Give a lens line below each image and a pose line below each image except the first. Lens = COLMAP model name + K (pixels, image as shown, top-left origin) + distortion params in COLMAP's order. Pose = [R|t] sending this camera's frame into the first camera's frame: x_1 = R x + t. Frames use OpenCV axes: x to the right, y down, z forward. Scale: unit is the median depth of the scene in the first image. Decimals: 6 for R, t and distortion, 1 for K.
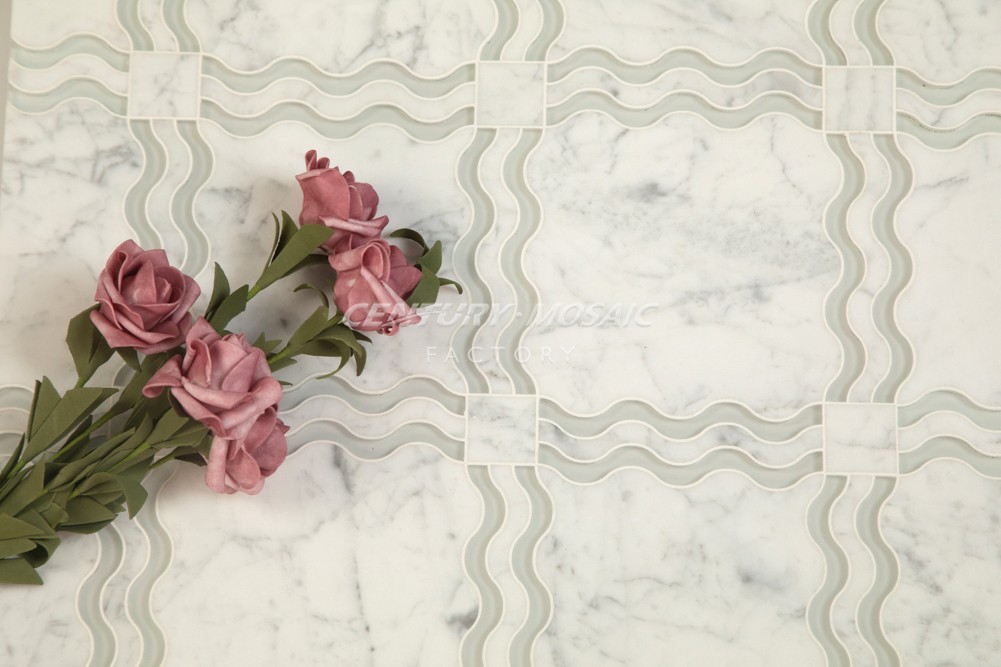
lens RADIAL K [[2734.6, 0, 494.7], [0, 2734.6, 332.7], [0, 0, 1]] dist [0.519260, 0.000000]
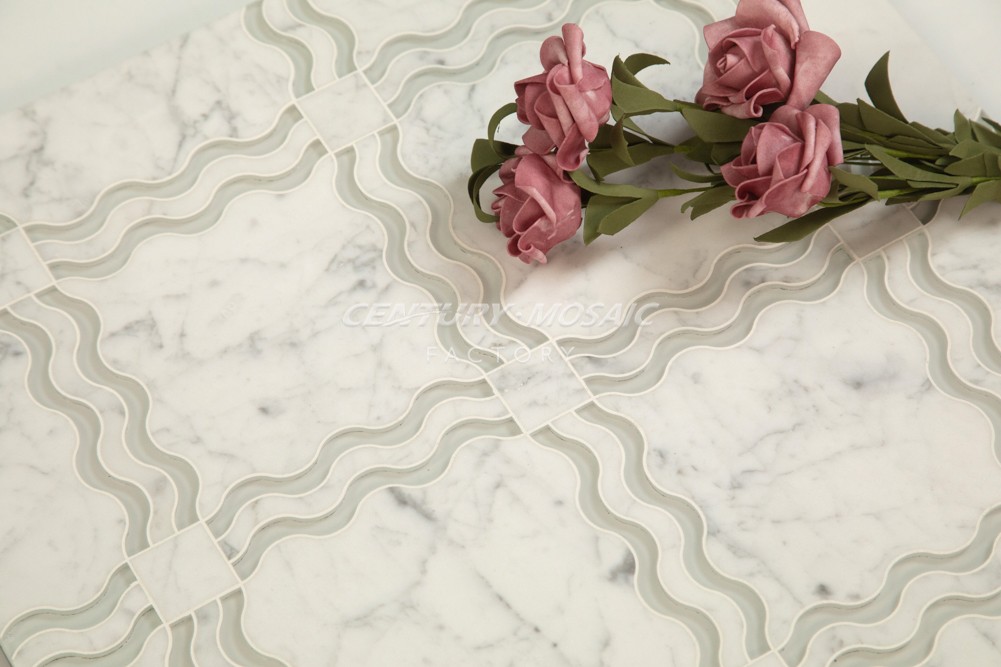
lens RADIAL K [[2734.6, 0, 498.4], [0, 2734.6, 309.8], [0, 0, 1]] dist [0.519260, 0.000000]
pose [[0.843519, -0.447208, 0.297458, -0.264102], [0.515880, 0.828727, -0.216978, 0.202116], [-0.149478, 0.336478, 0.929752, 0.160923]]
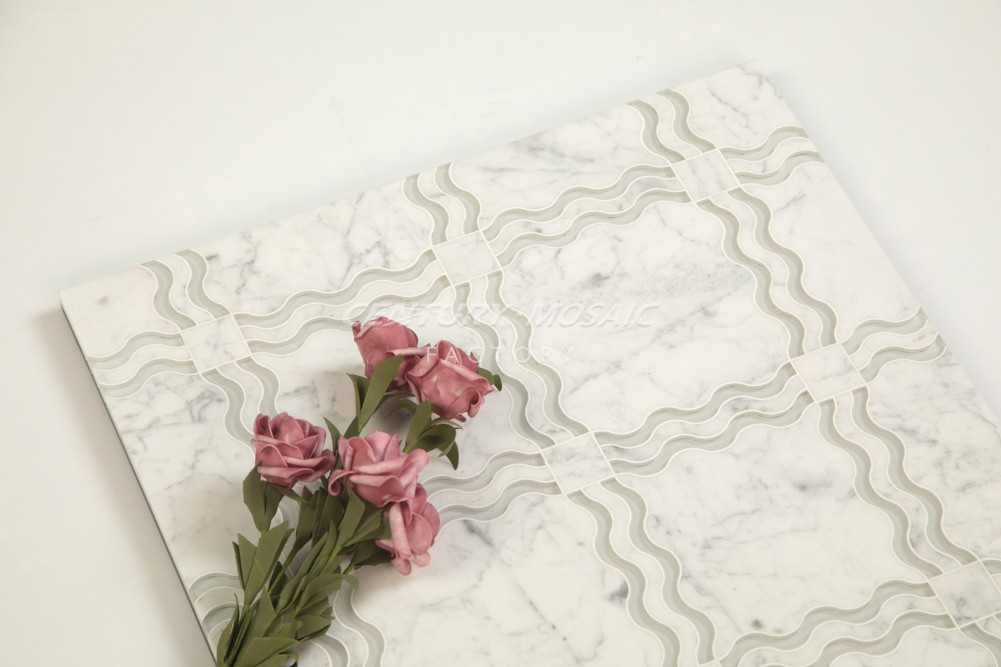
lens RADIAL K [[2734.6, 0, 496.4], [0, 2734.6, 326.1], [0, 0, 1]] dist [0.519260, 0.000000]
pose [[0.903511, -0.331813, 0.271234, -0.354338], [0.406566, 0.863792, -0.297602, 0.342600], [-0.135542, 0.379161, 0.915350, -0.178781]]
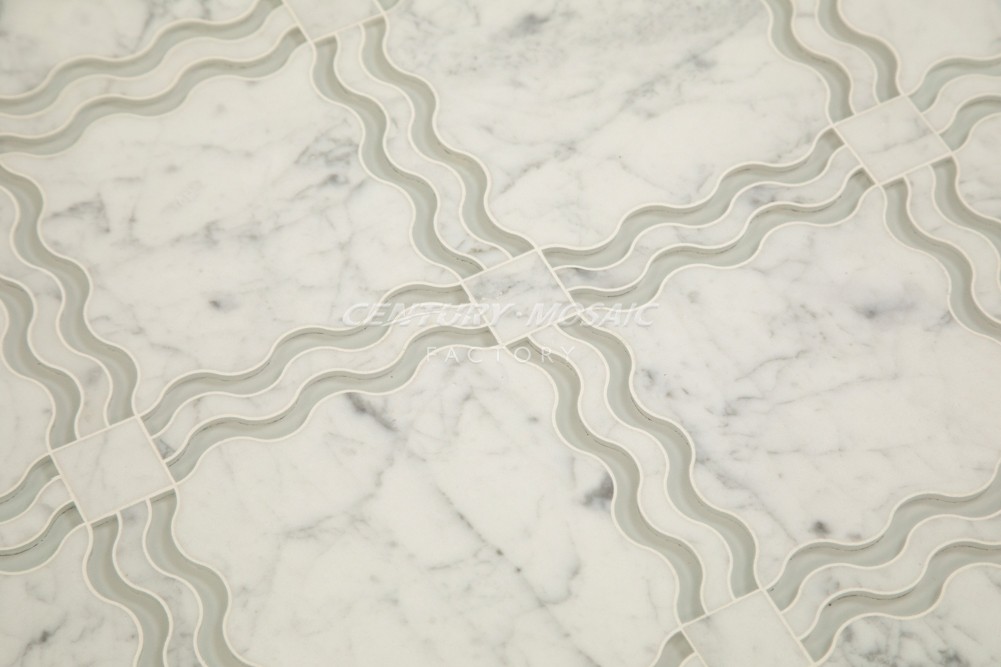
lens RADIAL K [[2582.0, 0, 502.4], [0, 2582.0, 308.2], [0, 0, 1]] dist [0.433339, 0.000000]
pose [[0.870097, -0.384936, 0.307824, -0.239836], [0.466116, 0.845644, -0.260044, 0.235578], [-0.160209, 0.369745, 0.915217, 0.299850]]
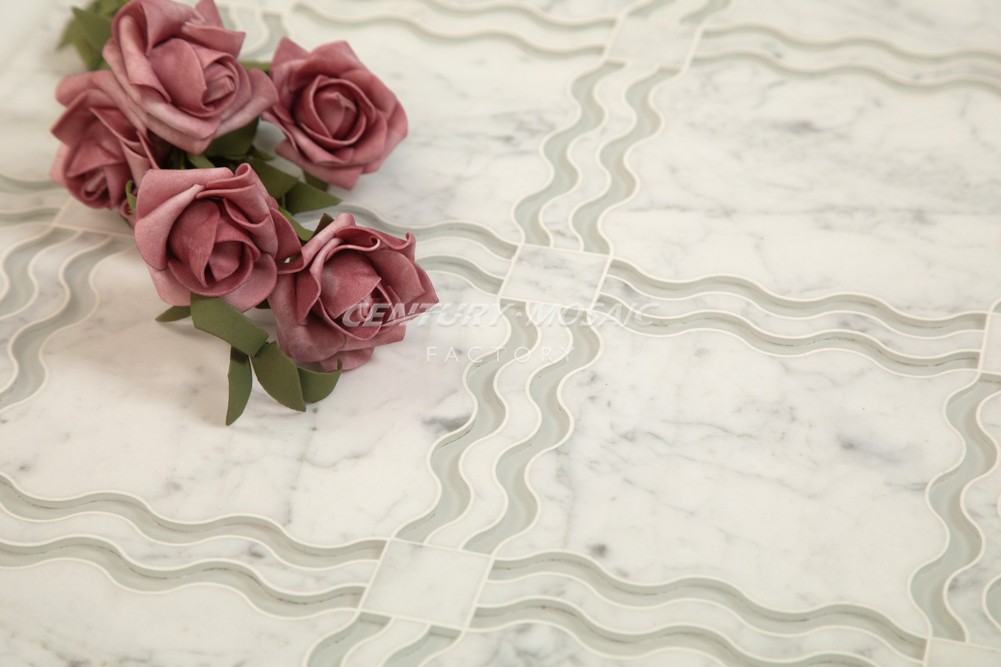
lens RADIAL K [[2555.6, 0, 493.8], [0, 2555.6, 341.7], [0, 0, 1]] dist [0.408114, 0.000000]
pose [[0.973386, 0.151002, -0.172391, 0.111075], [-0.224913, 0.773820, -0.592129, 0.473713], [0.043987, 0.615143, 0.787188, 0.452143]]
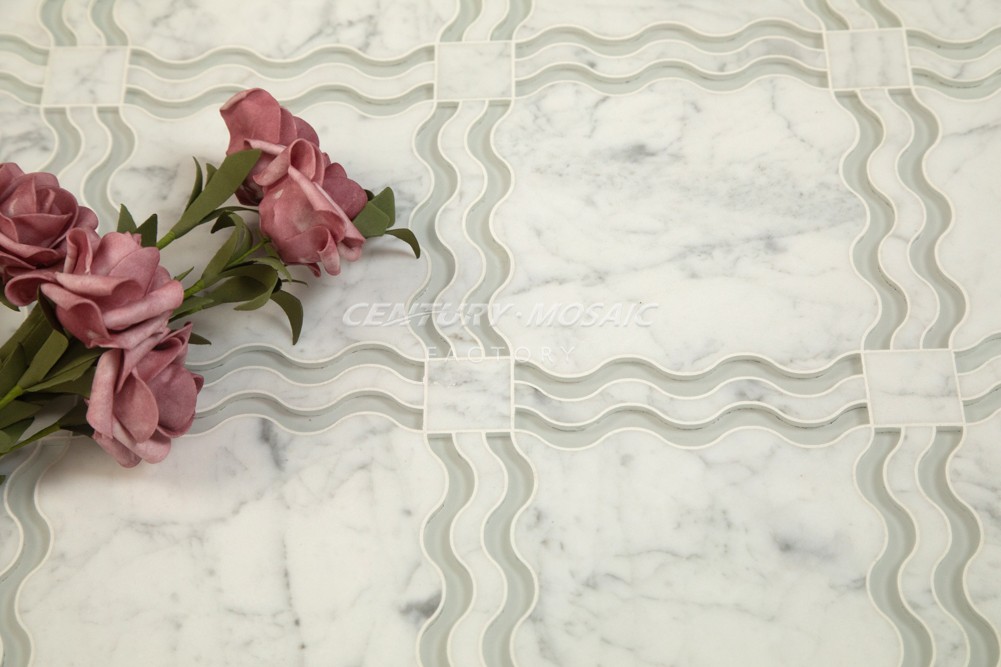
lens RADIAL K [[1905.0, 0, 498.3], [0, 1905.0, 338.7], [0, 0, 1]] dist [0.209916, 0.000000]
pose [[0.999477, -0.031222, -0.008383, 0.016510], [0.026446, 0.938799, -0.343448, 0.214600], [0.018593, 0.343047, 0.939134, 0.463387]]
